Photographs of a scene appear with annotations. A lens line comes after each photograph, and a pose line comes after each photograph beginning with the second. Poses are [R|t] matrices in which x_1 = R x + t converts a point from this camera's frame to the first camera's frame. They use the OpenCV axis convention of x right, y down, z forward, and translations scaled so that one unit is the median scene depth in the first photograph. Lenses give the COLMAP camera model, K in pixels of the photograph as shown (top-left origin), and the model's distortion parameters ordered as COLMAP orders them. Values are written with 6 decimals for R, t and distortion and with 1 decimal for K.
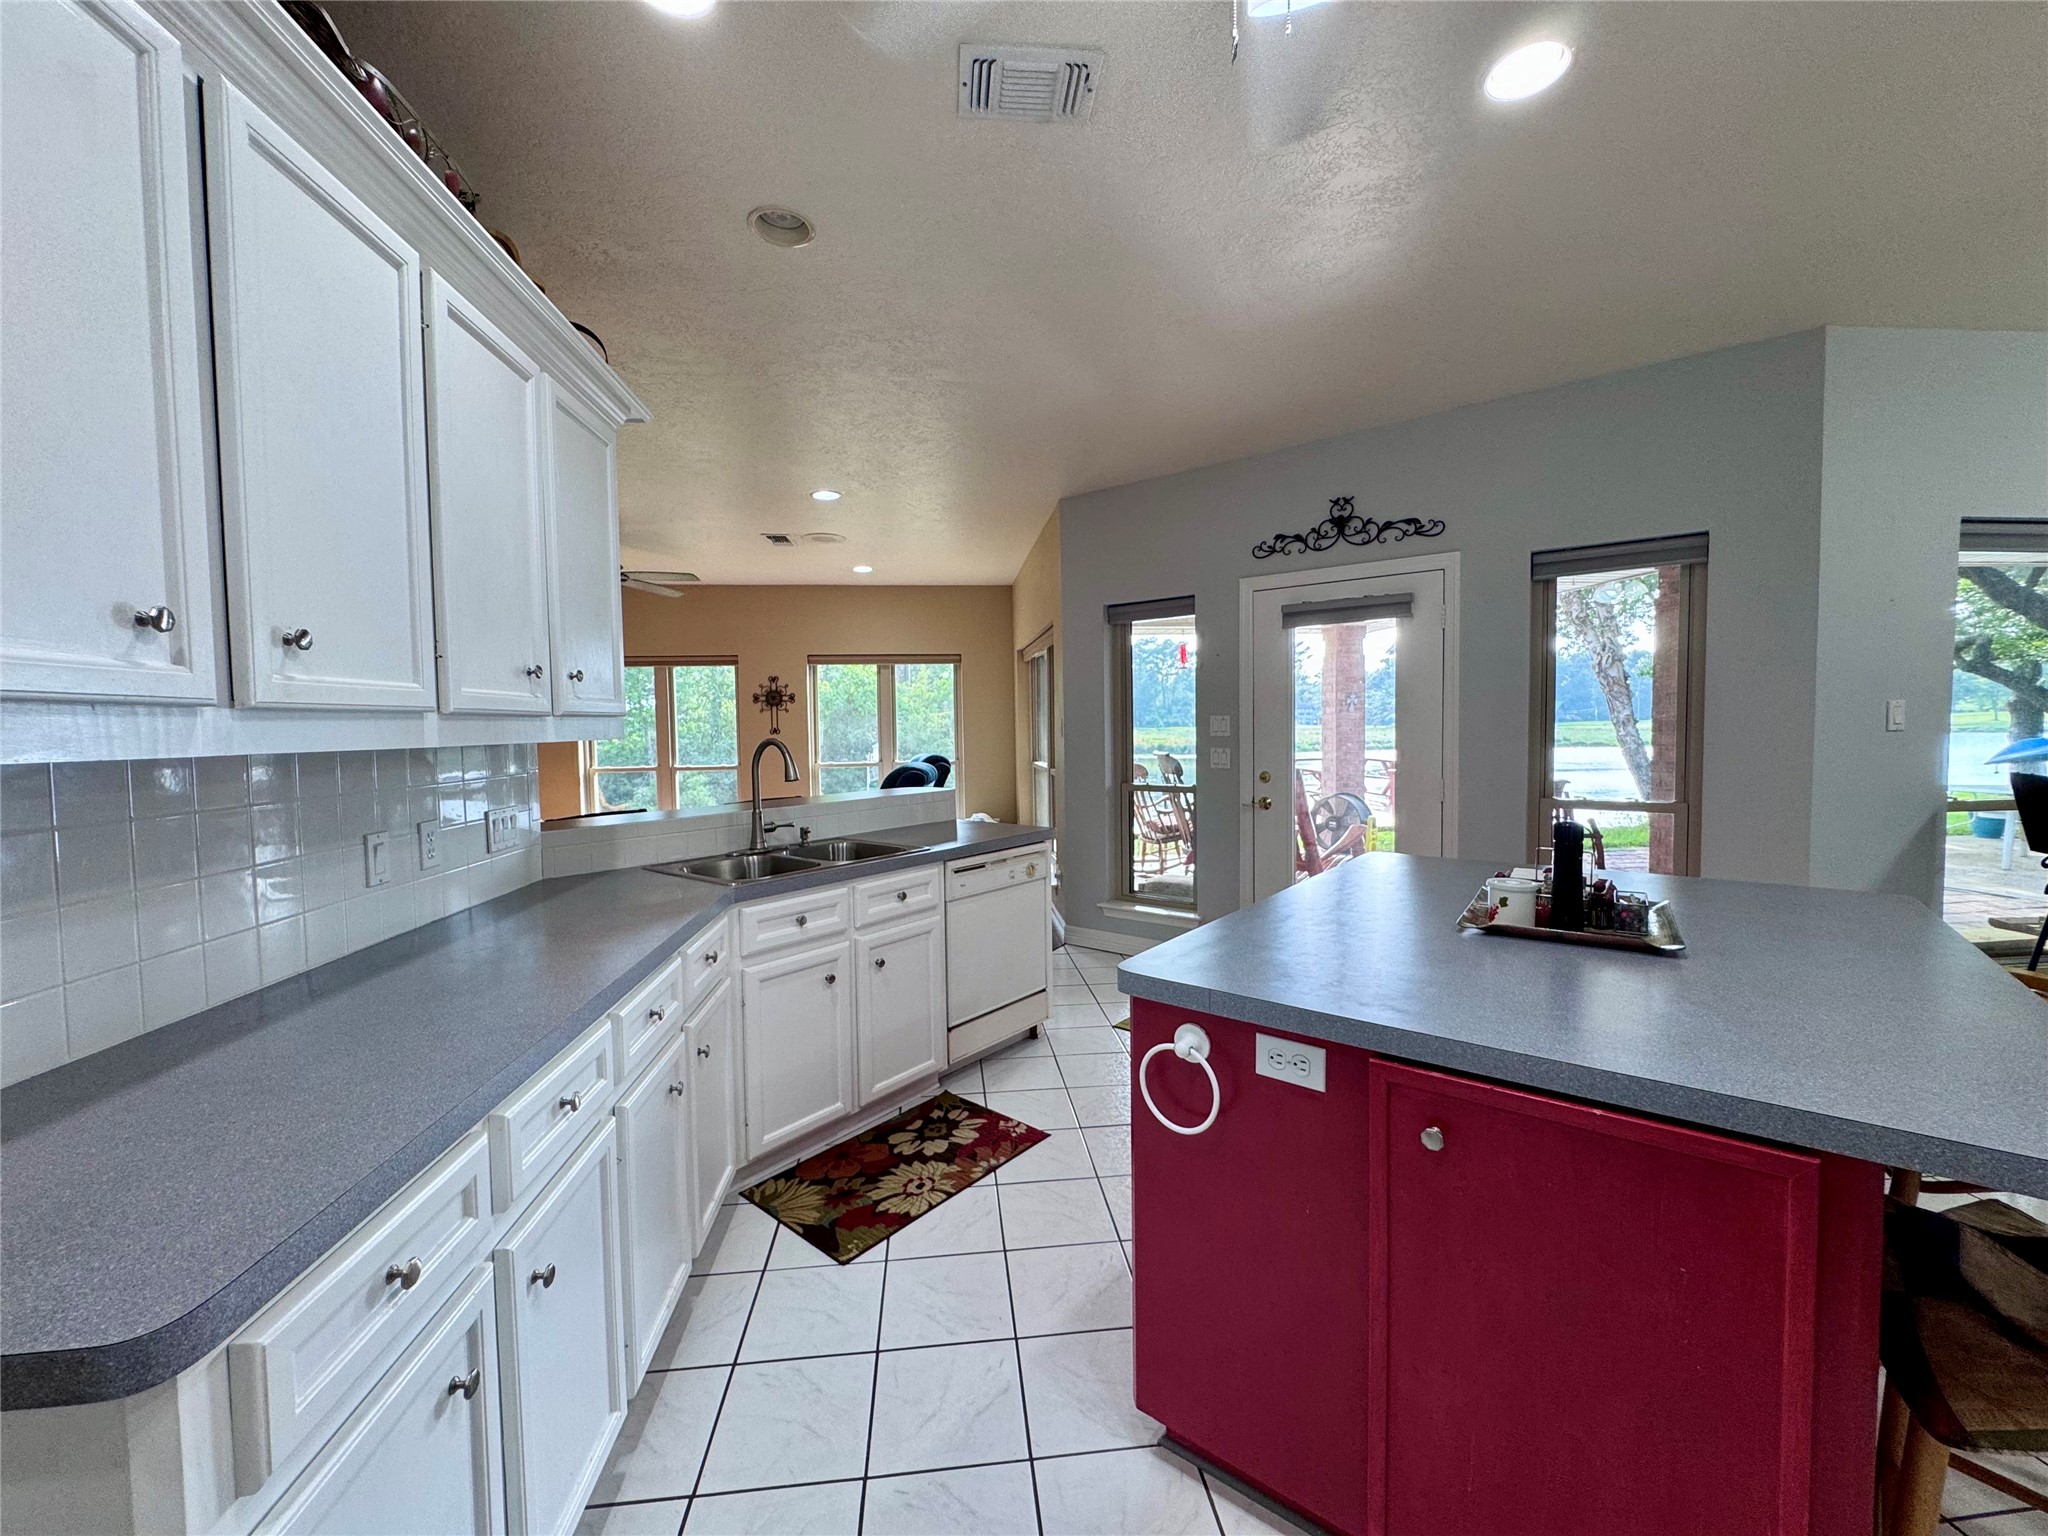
lens RADIAL K [[818.6, 0, 1020.8], [0, 818.6, 756.6], [0, 0, 1]] dist [-0.003450, 0.000747]
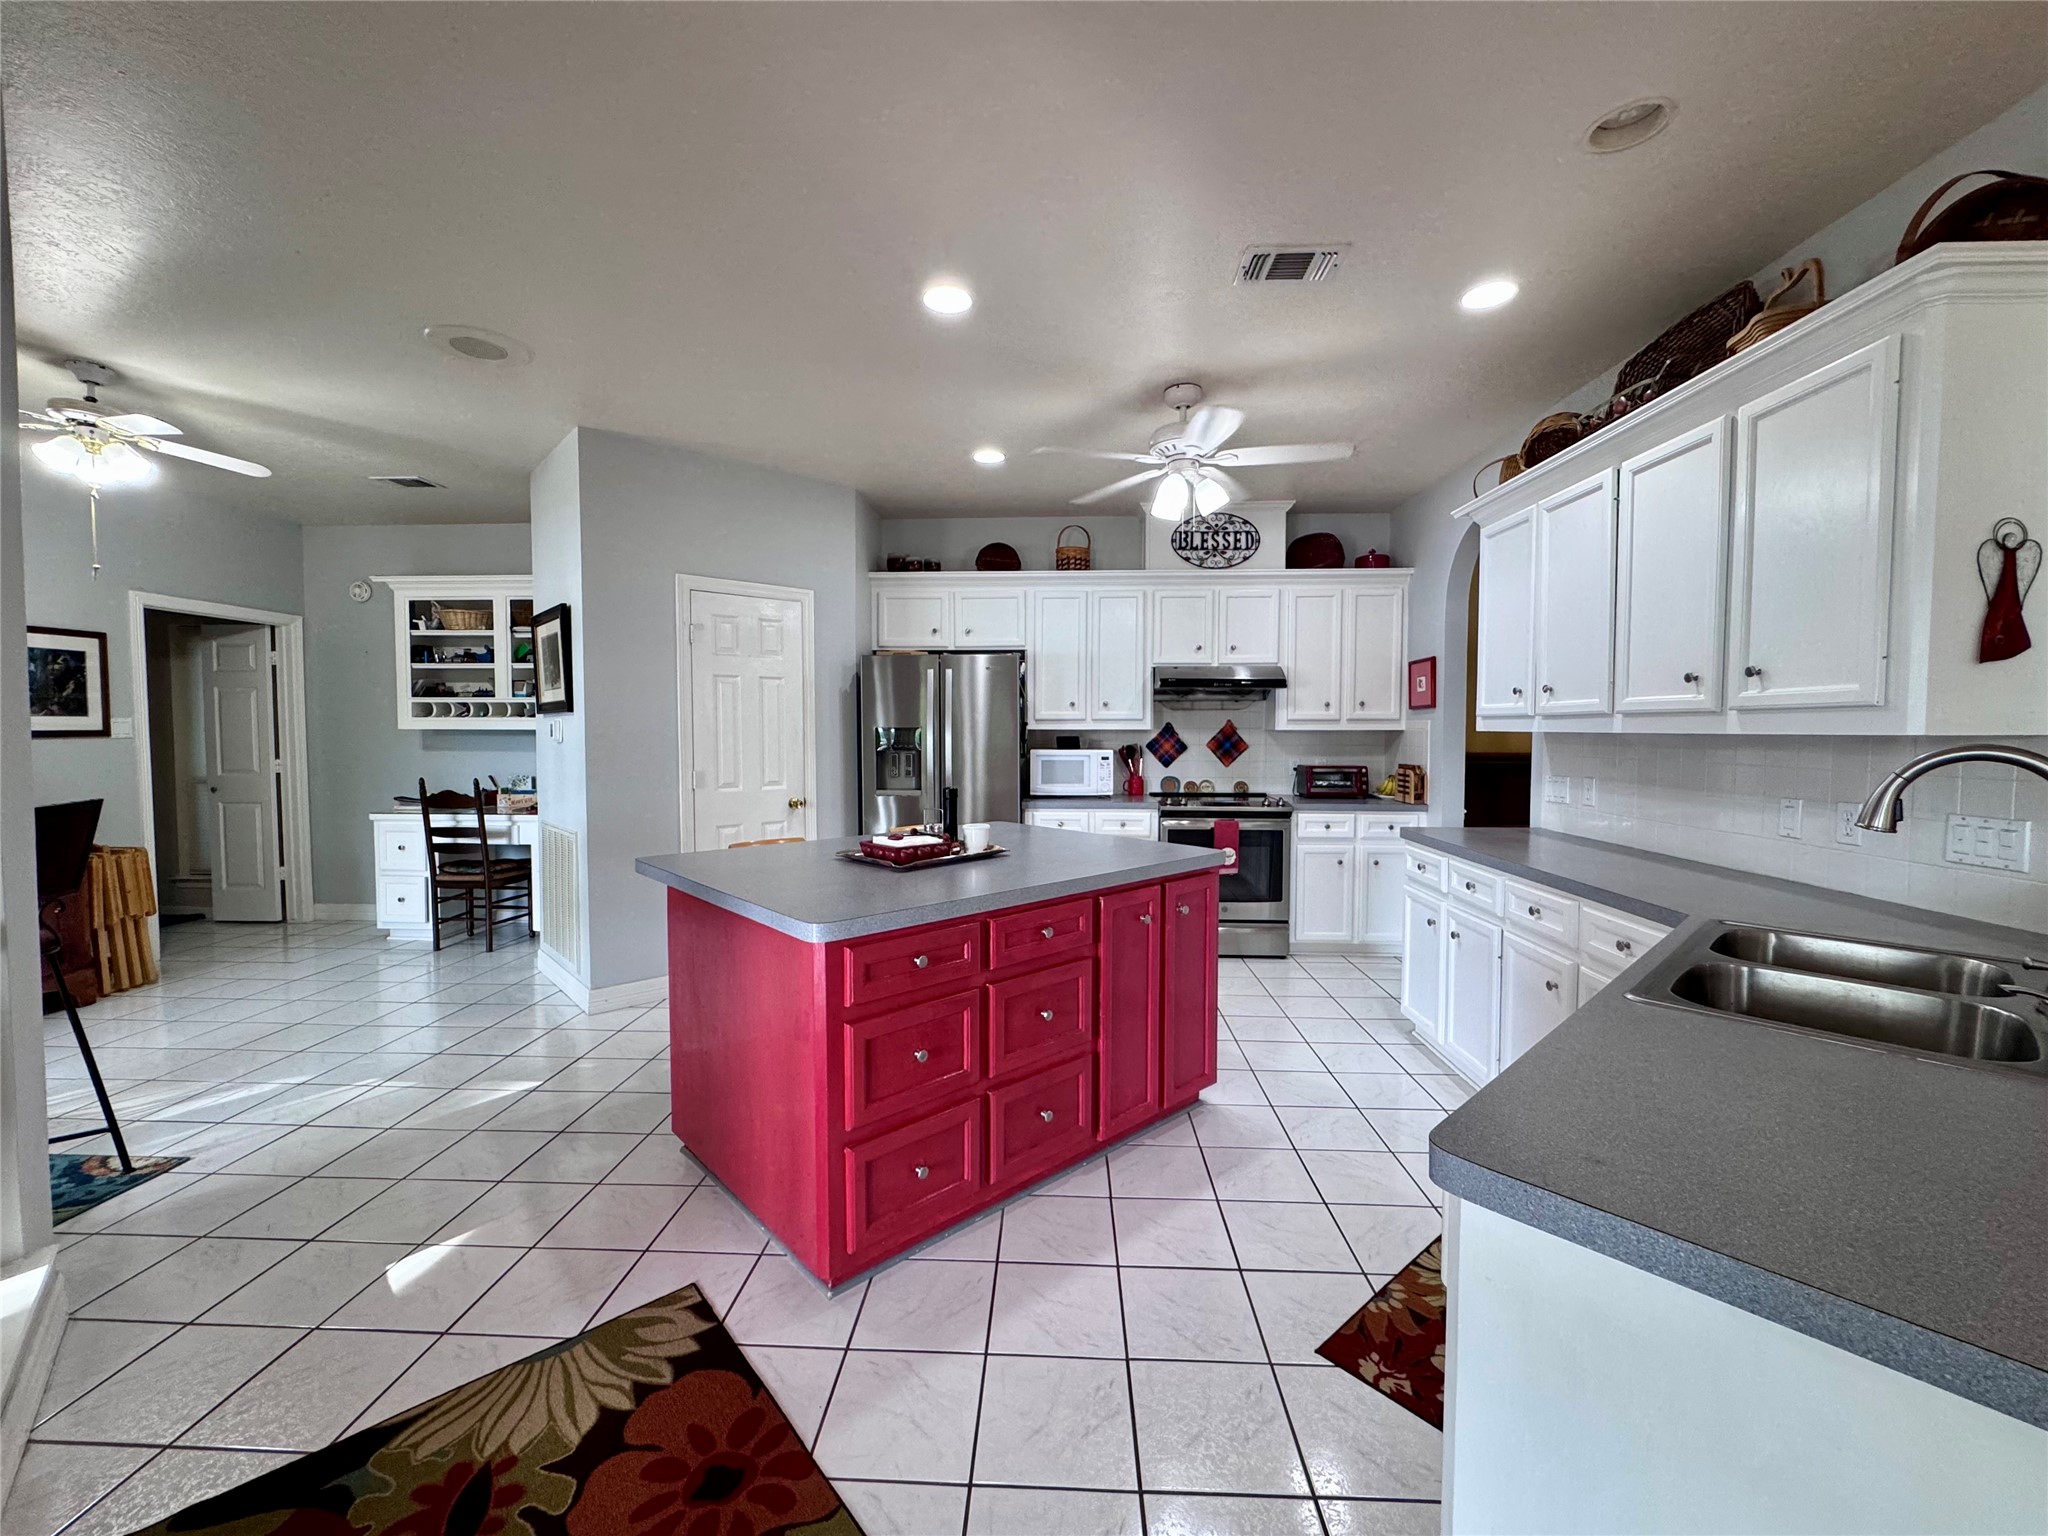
lens RADIAL K [[818.6, 0, 1020.9], [0, 818.6, 762.5], [0, 0, 1]] dist [-0.003450, 0.000747]
pose [[-0.988157, 0.007393, 0.153269, 0.175428], [0.019755, 0.996656, 0.079286, -0.067681], [-0.152170, 0.081375, -0.984999, 1.726901]]
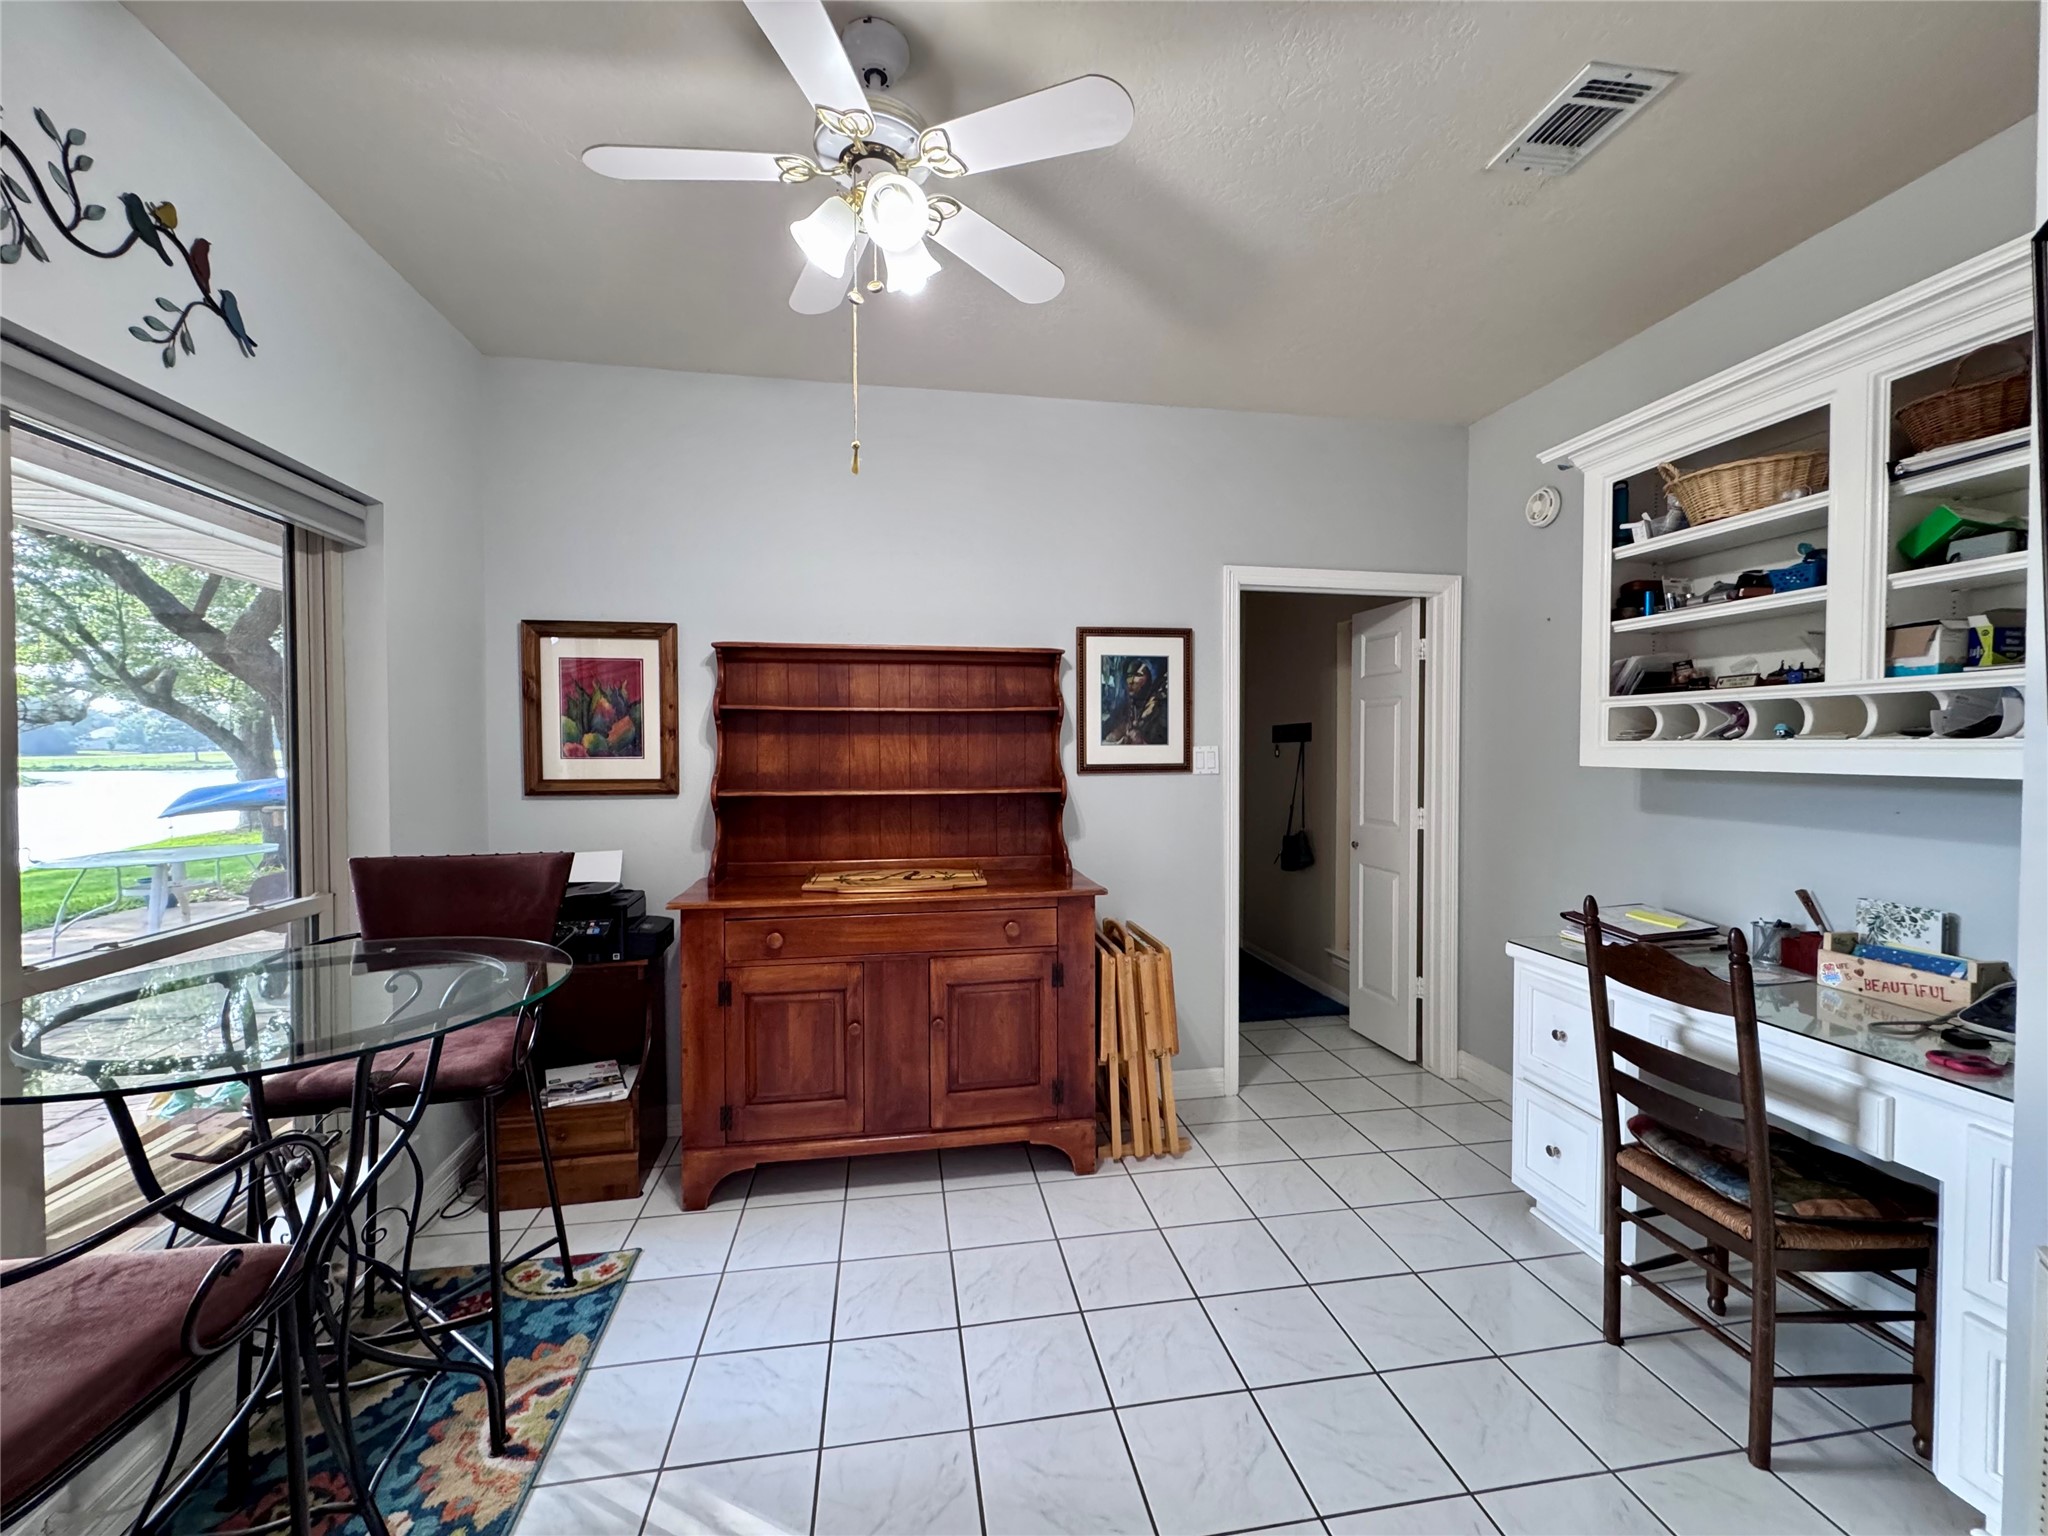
lens RADIAL K [[818.6, 0, 1023.8], [0, 818.6, 764.1], [0, 0, 1]] dist [-0.003450, 0.000747]
pose [[-0.059345, -0.006146, 0.998219, 1.128117], [0.041559, 0.999099, 0.008623, -0.057168], [-0.997372, 0.041997, -0.059036, 0.628970]]
